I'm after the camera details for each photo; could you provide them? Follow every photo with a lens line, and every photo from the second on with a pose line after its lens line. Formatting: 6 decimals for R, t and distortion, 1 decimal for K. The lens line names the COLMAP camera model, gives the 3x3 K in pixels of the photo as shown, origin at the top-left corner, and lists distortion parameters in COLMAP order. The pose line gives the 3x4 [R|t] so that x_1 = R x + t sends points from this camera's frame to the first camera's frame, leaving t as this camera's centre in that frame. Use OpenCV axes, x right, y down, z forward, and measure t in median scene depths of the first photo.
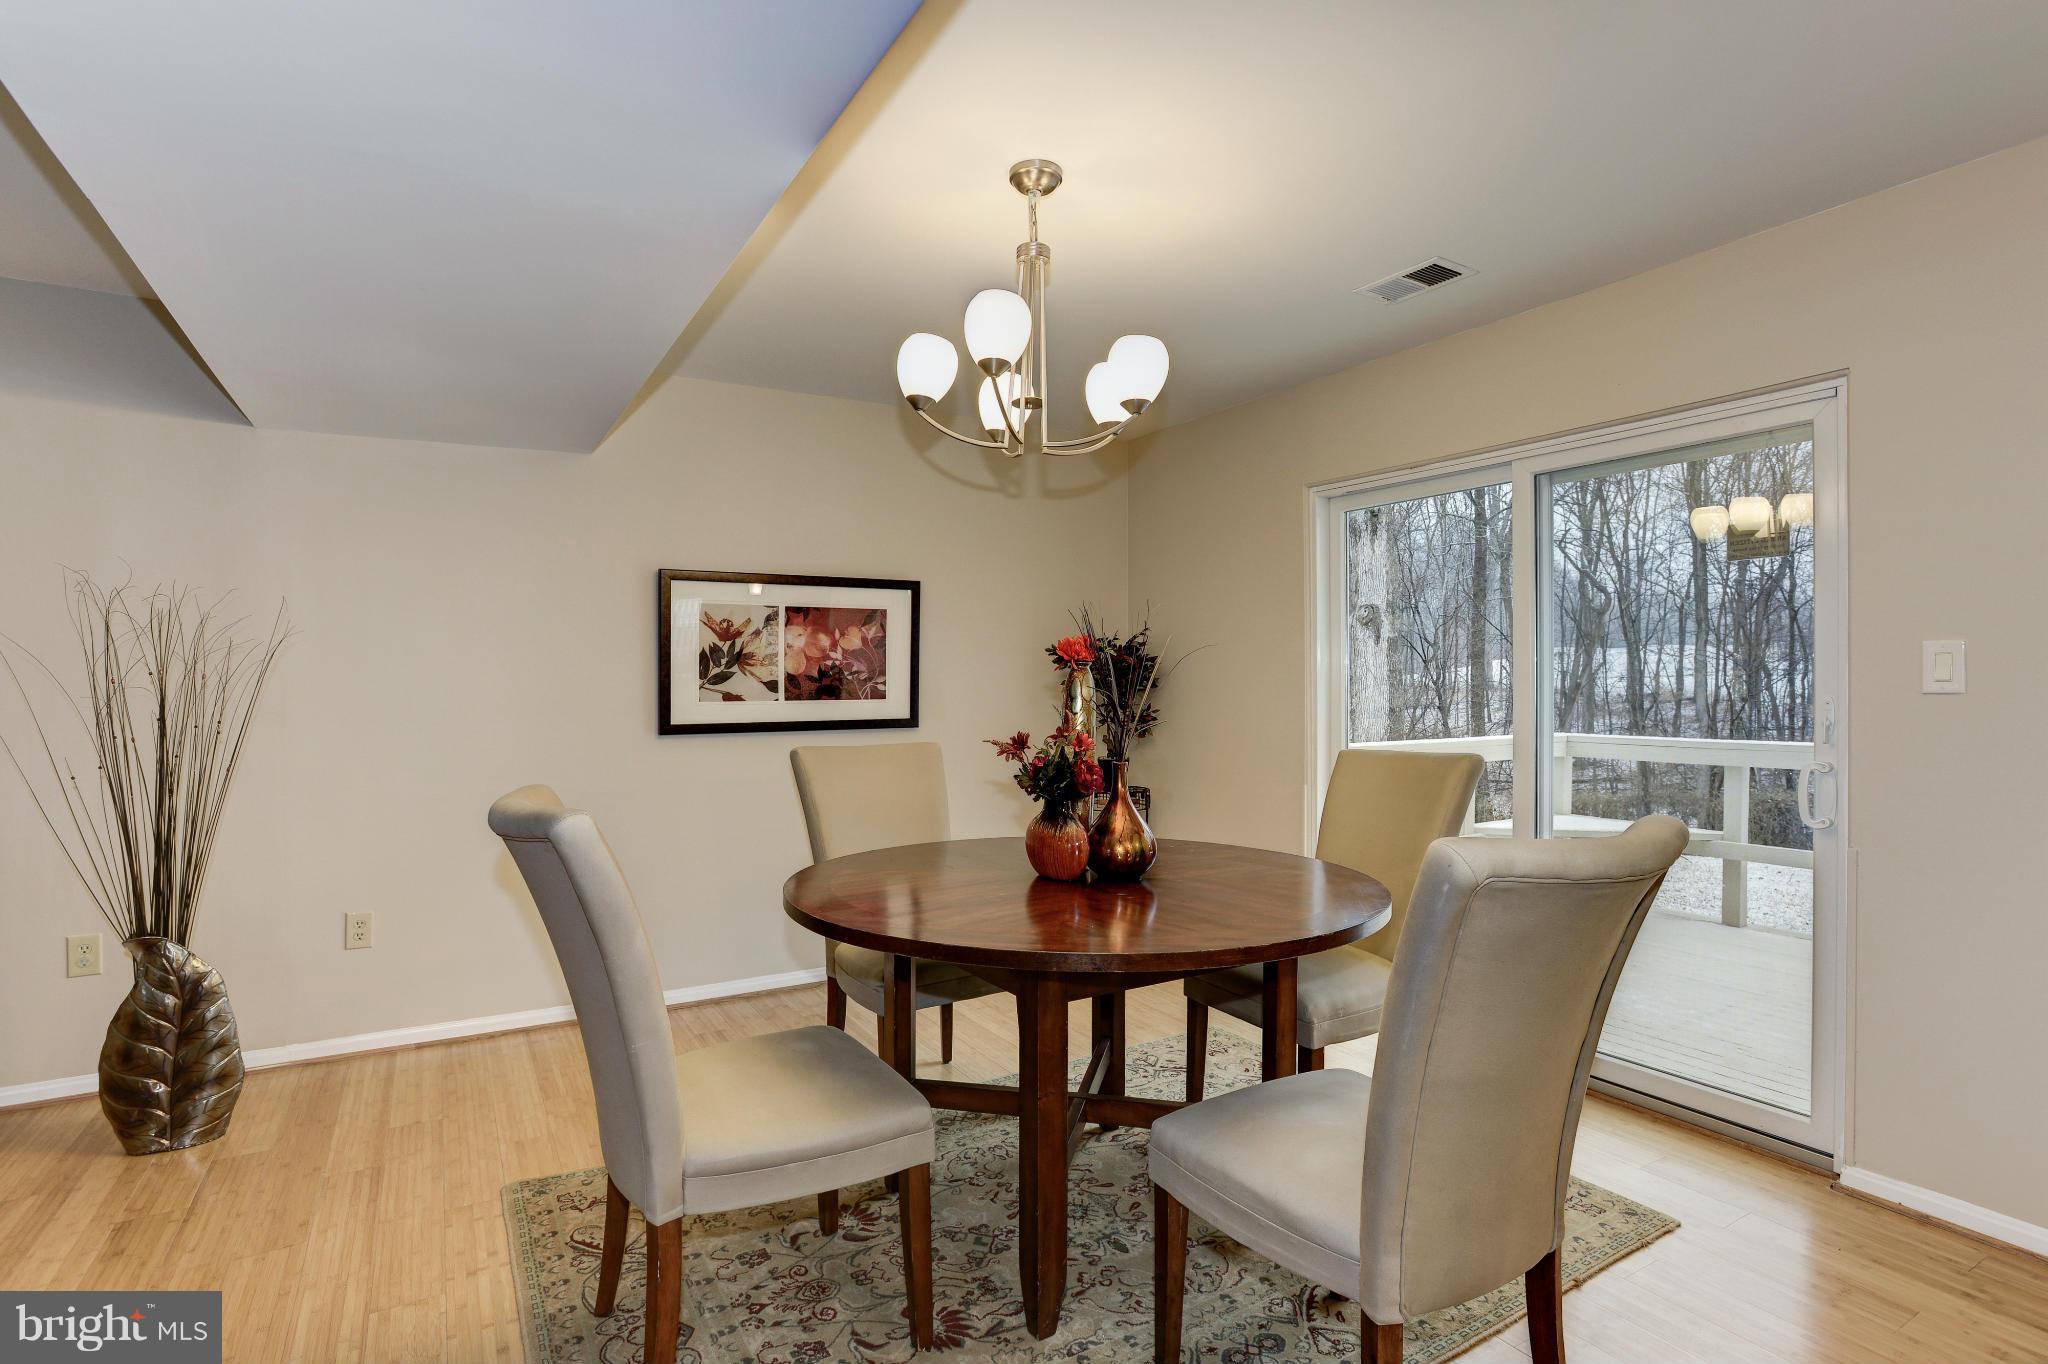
lens RADIAL K [[976.0, 0, 1024.0], [0, 976.0, 682.0], [0, 0, 1]] dist [-0.046343, 0.000015]
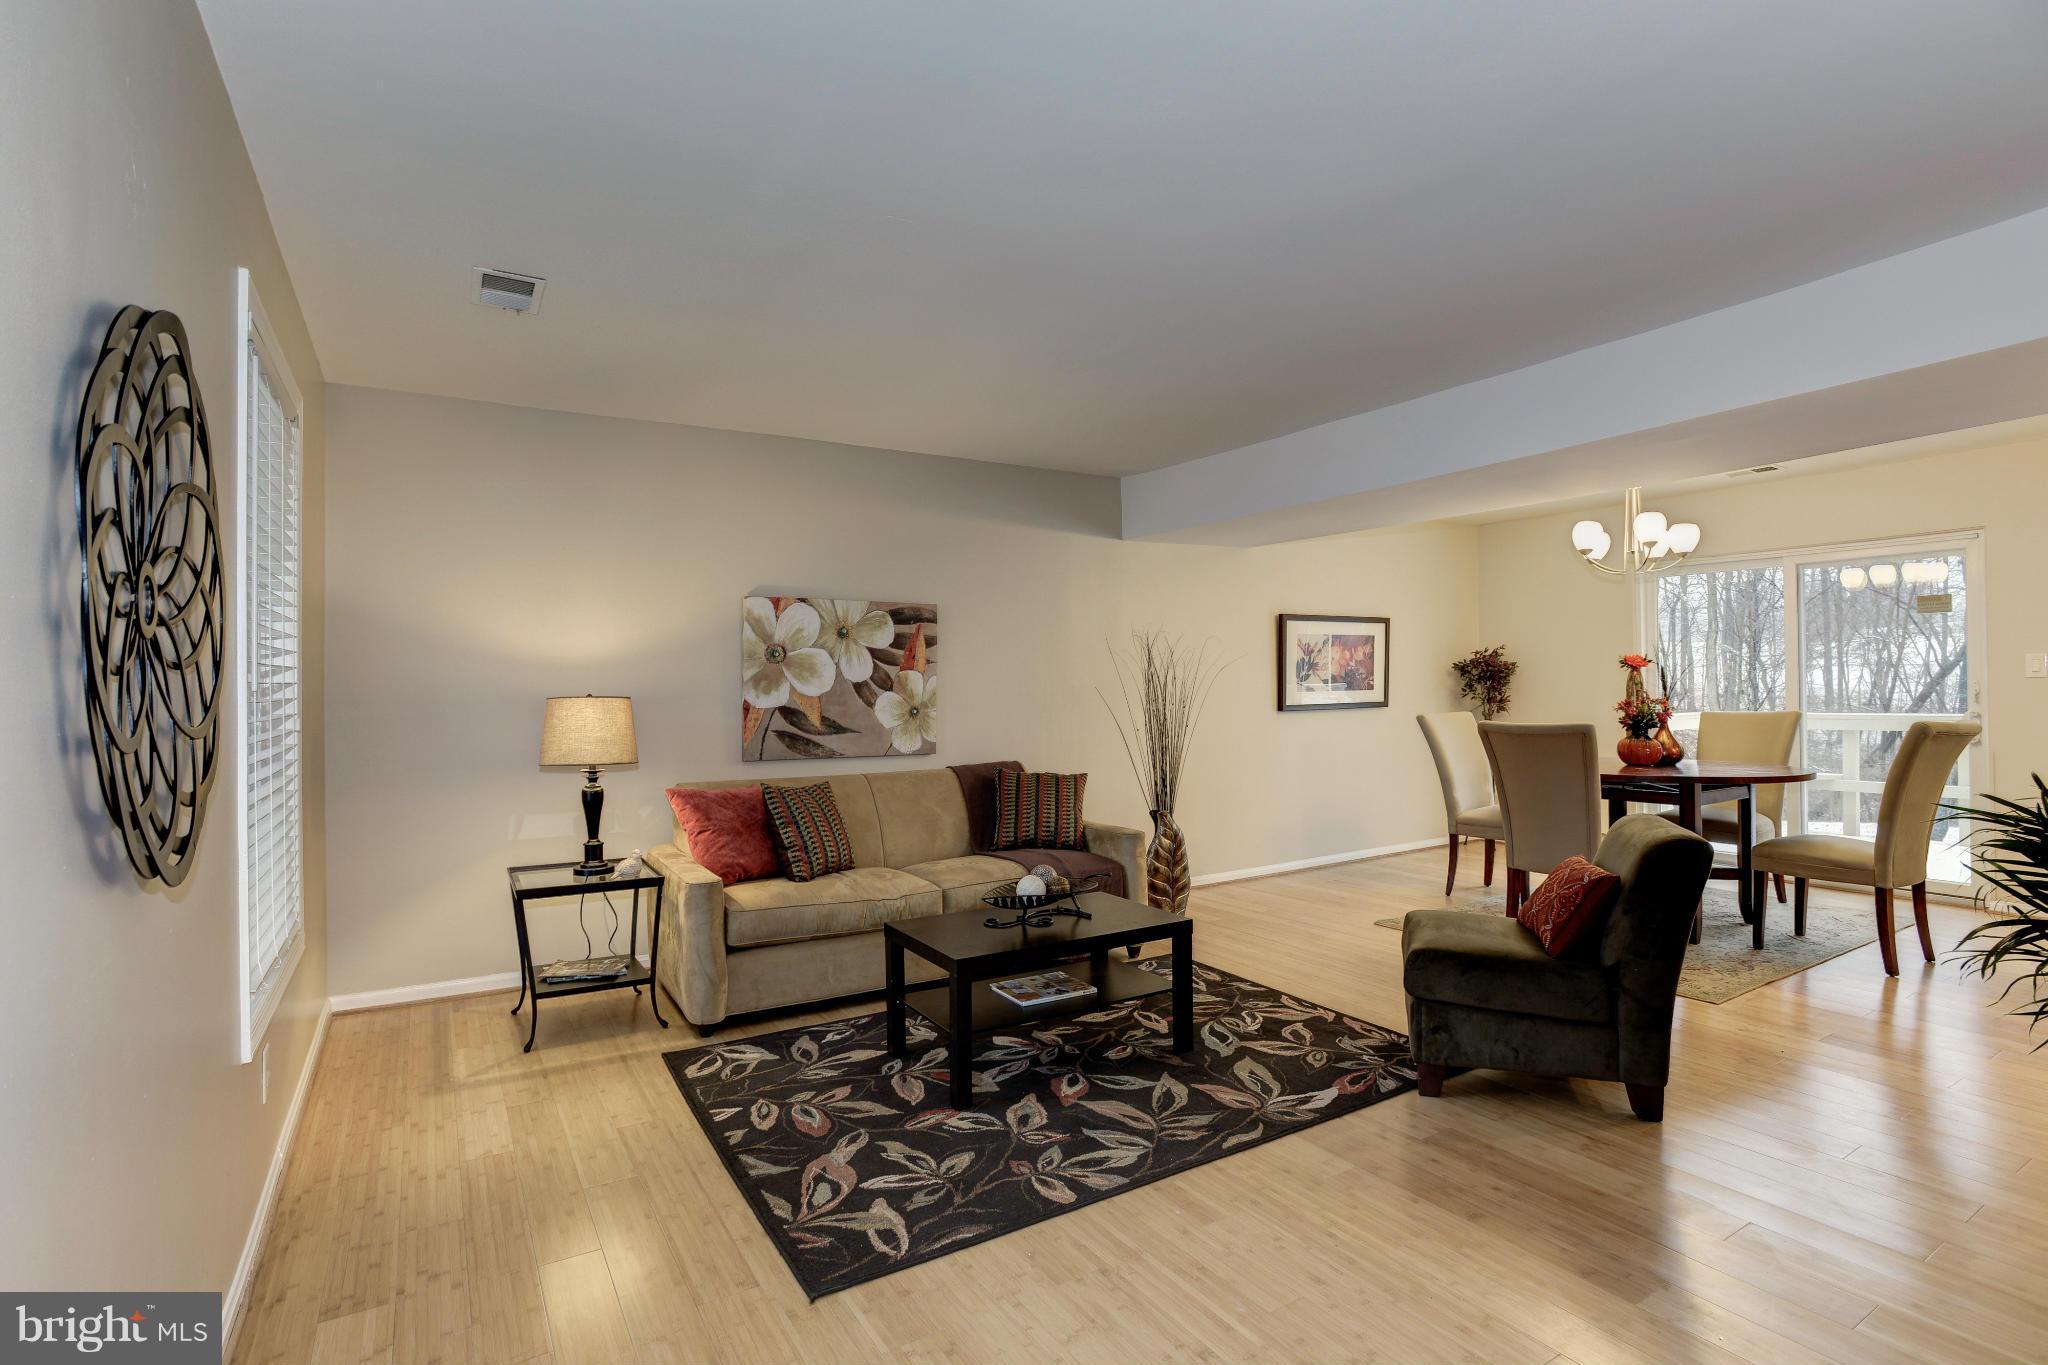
lens RADIAL K [[1021.1, 0, 1024.0], [0, 1021.1, 682.5], [0, 0, 1]] dist [-0.001722, 0.000273]
pose [[0.998190, -0.010698, 0.059184, -0.892837], [0.010783, 0.999941, -0.001114, 0.000832], [-0.059169, 0.001750, 0.998246, -0.732927]]
